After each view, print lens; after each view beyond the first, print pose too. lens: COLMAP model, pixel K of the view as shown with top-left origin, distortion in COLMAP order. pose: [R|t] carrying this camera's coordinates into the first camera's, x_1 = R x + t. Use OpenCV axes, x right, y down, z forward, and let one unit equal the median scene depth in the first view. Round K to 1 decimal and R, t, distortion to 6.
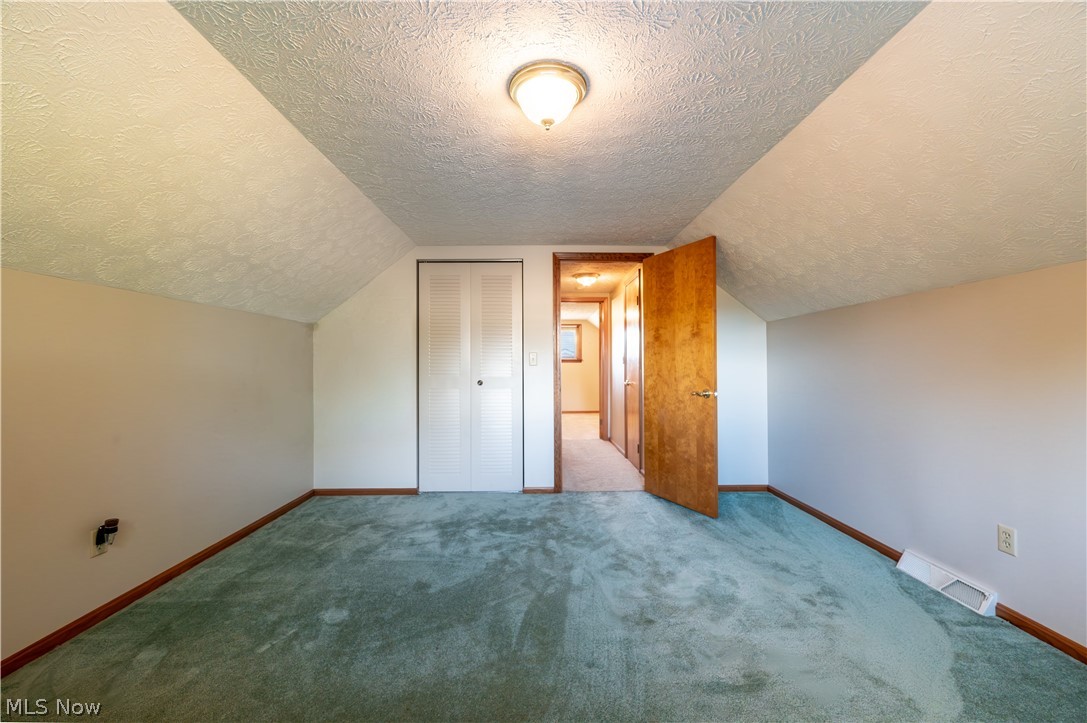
lens RADIAL K [[431.8, 0, 544.9], [0, 431.8, 361.5], [0, 0, 1]] dist [-0.001525, 0.000375]
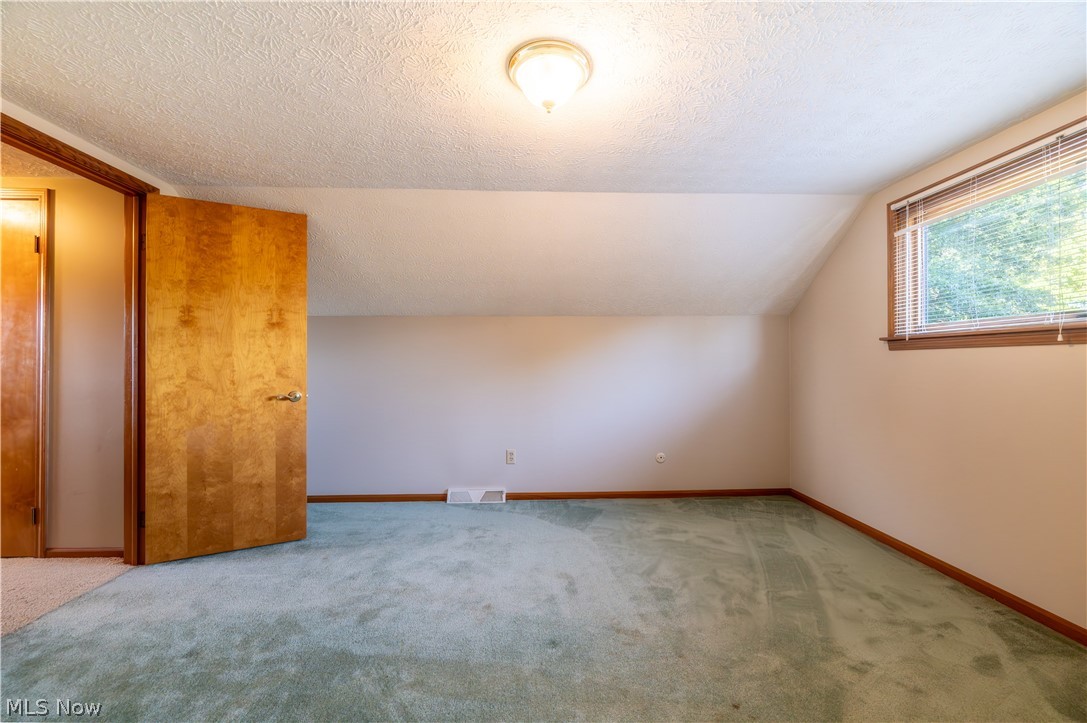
lens RADIAL K [[431.8, 0, 544.9], [0, 431.8, 361.5], [0, 0, 1]] dist [-0.001525, 0.000375]
pose [[-0.009376, 0.010774, 0.999898, -0.465963], [-0.007634, 0.999912, -0.010846, 0.010848], [-0.999927, -0.007735, -0.009293, 0.503787]]
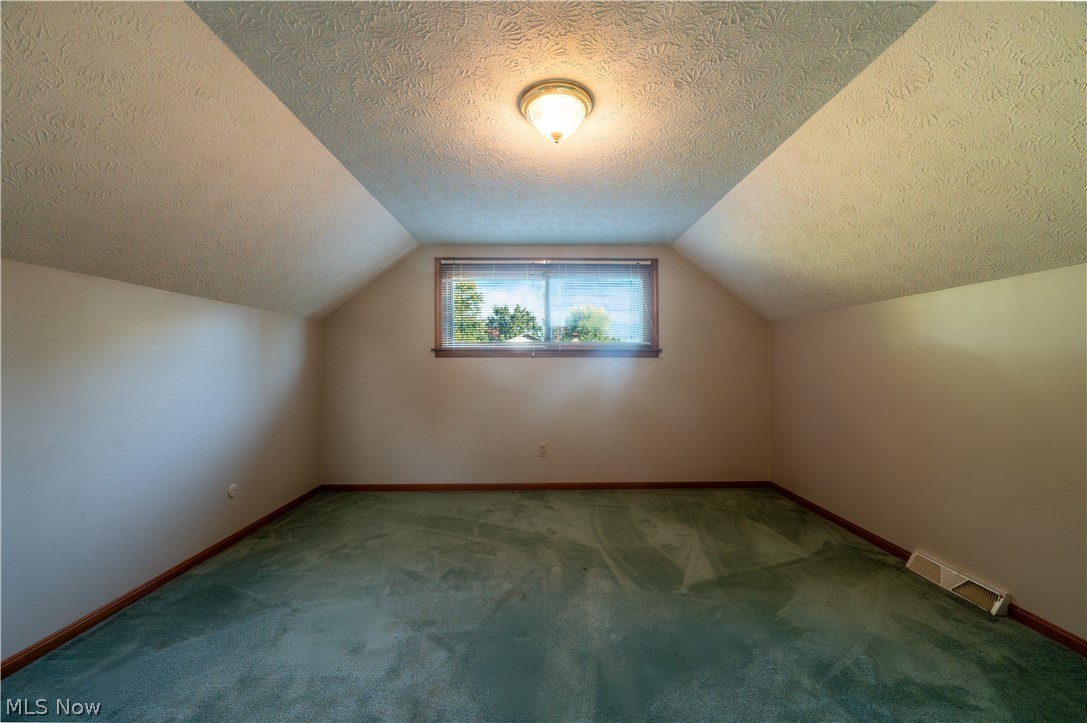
lens RADIAL K [[431.8, 0, 544.9], [0, 431.8, 361.5], [0, 0, 1]] dist [-0.001525, 0.000375]
pose [[-0.999957, 0.009164, 0.001588, 0.019928], [0.009129, 0.999731, -0.021327, 0.015568], [-0.001783, -0.021311, -0.999771, 1.027469]]
